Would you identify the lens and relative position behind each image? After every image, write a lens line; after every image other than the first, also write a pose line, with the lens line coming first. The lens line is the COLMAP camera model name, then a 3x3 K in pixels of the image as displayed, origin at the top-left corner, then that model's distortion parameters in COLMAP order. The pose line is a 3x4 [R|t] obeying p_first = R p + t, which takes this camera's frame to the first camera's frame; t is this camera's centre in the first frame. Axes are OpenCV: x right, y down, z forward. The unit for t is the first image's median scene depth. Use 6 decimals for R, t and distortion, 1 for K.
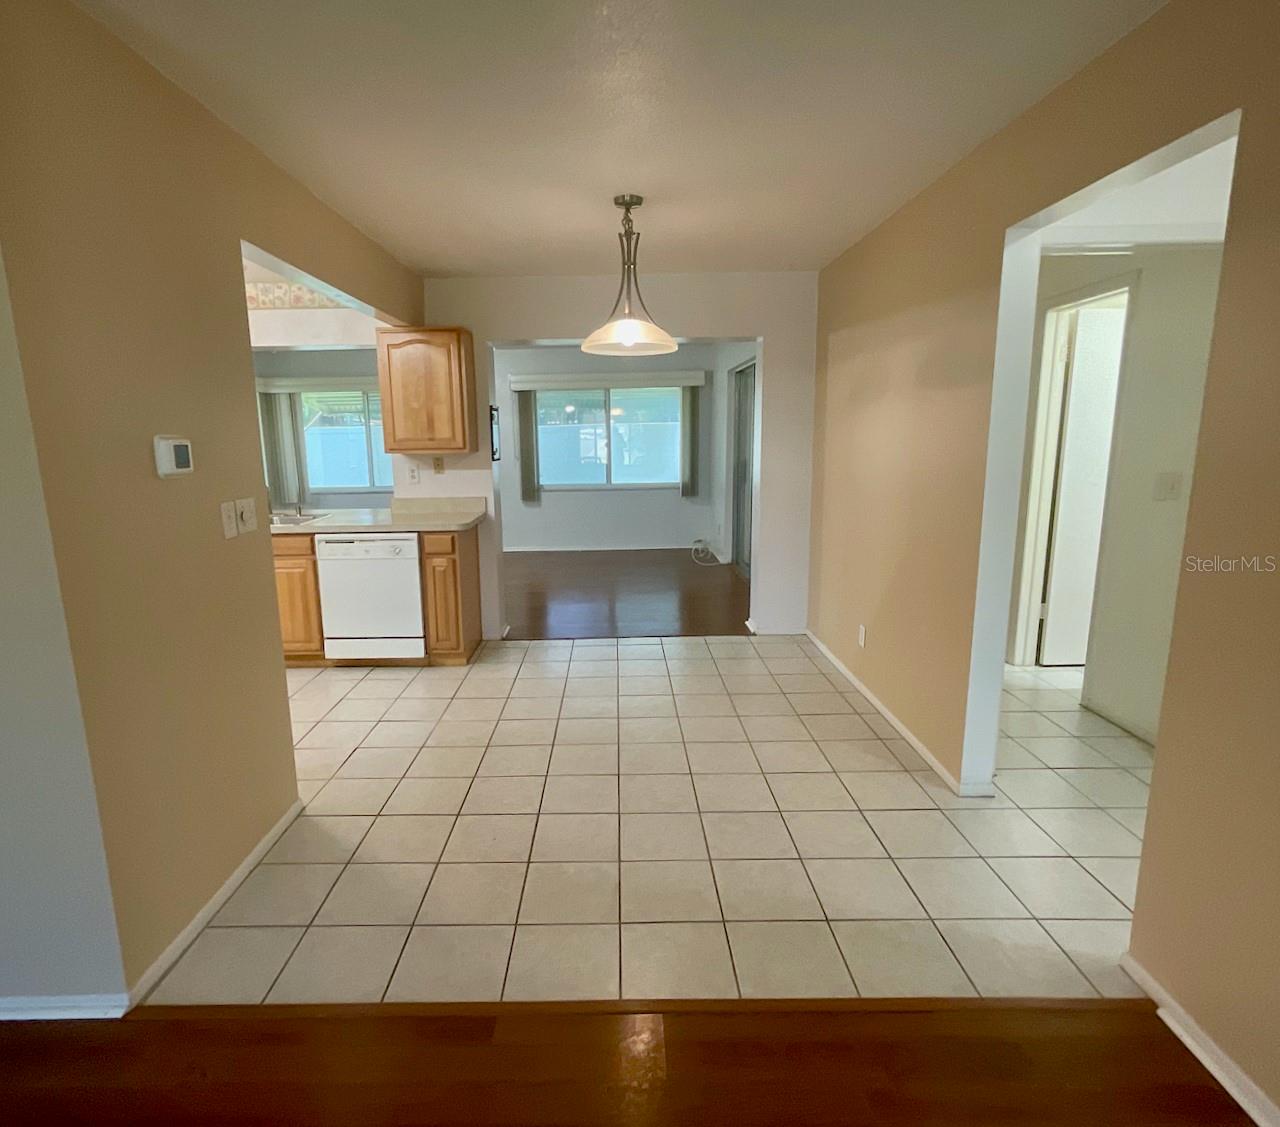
lens RADIAL K [[698.2, 0, 619.9], [0, 698.2, 564.1], [0, 0, 1]] dist [-0.007573, -0.000089]
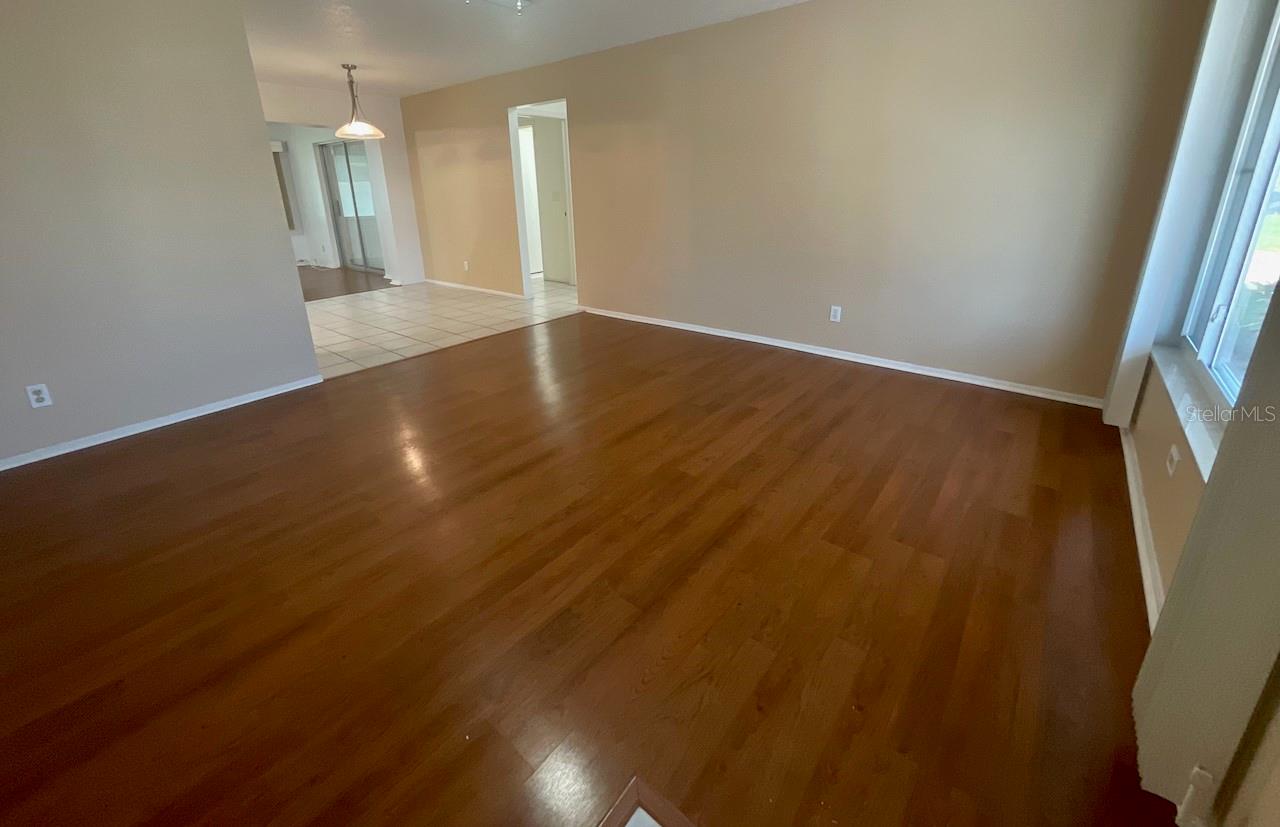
lens RADIAL K [[509.6, 0, 638.6], [0, 509.6, 343.5], [0, 0, 1]] dist [0.001429, 0.000131]
pose [[0.635801, -0.228034, 0.737399, -0.541277], [0.155763, 0.973613, 0.166779, 0.141629], [-0.755973, 0.008821, 0.654544, -0.507498]]
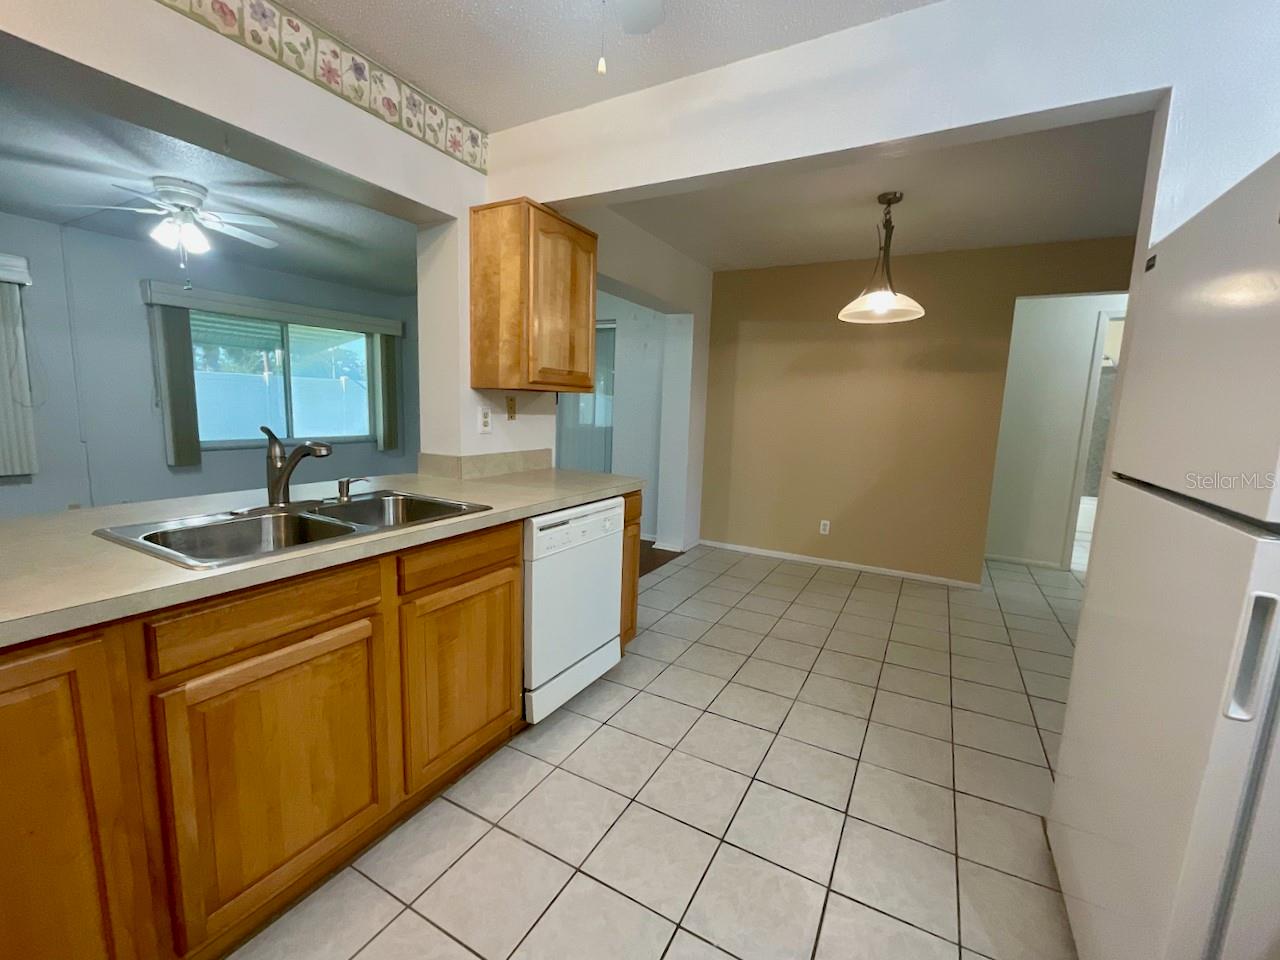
lens RADIAL K [[538.4, 0, 640.0], [0, 538.4, 480.0], [0, 0, 1]] dist [0.001983, -0.000476]
pose [[0.487618, -0.090177, 0.868388, -0.740075], [0.120560, 0.992077, 0.035325, -0.075700], [-0.864693, 0.087468, 0.494626, 0.655637]]
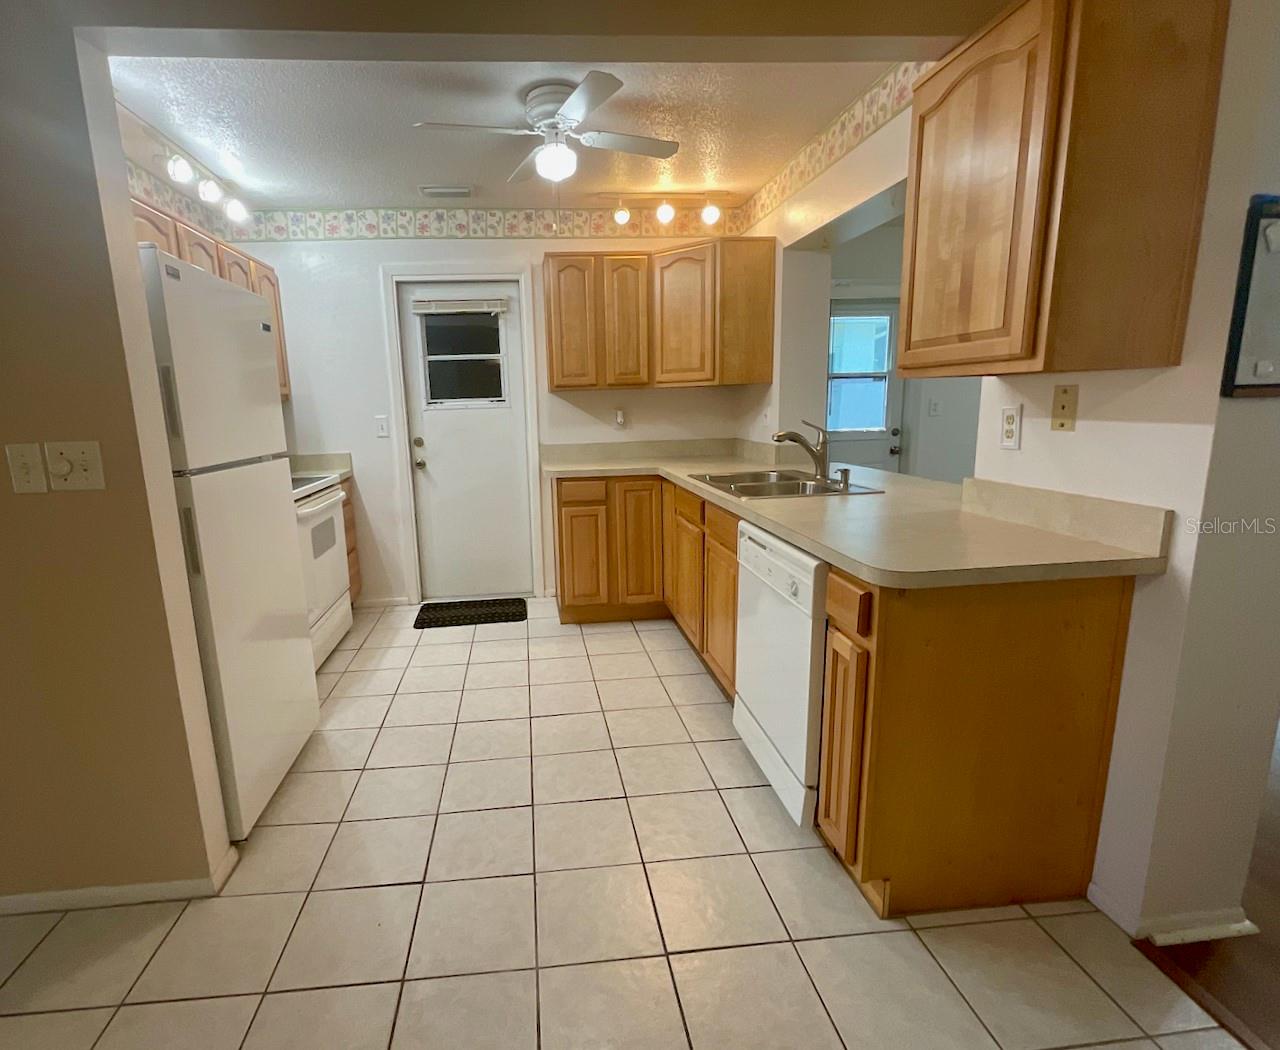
lens RADIAL K [[639.8, 0, 576.8], [0, 639.8, 526.2], [0, 0, 1]] dist [-0.003891, -0.000171]
pose [[0.079755, 0.202981, -0.975929, 0.074118], [-0.153522, 0.969868, 0.189174, -0.111526], [0.984921, 0.134739, 0.108514, 0.762738]]
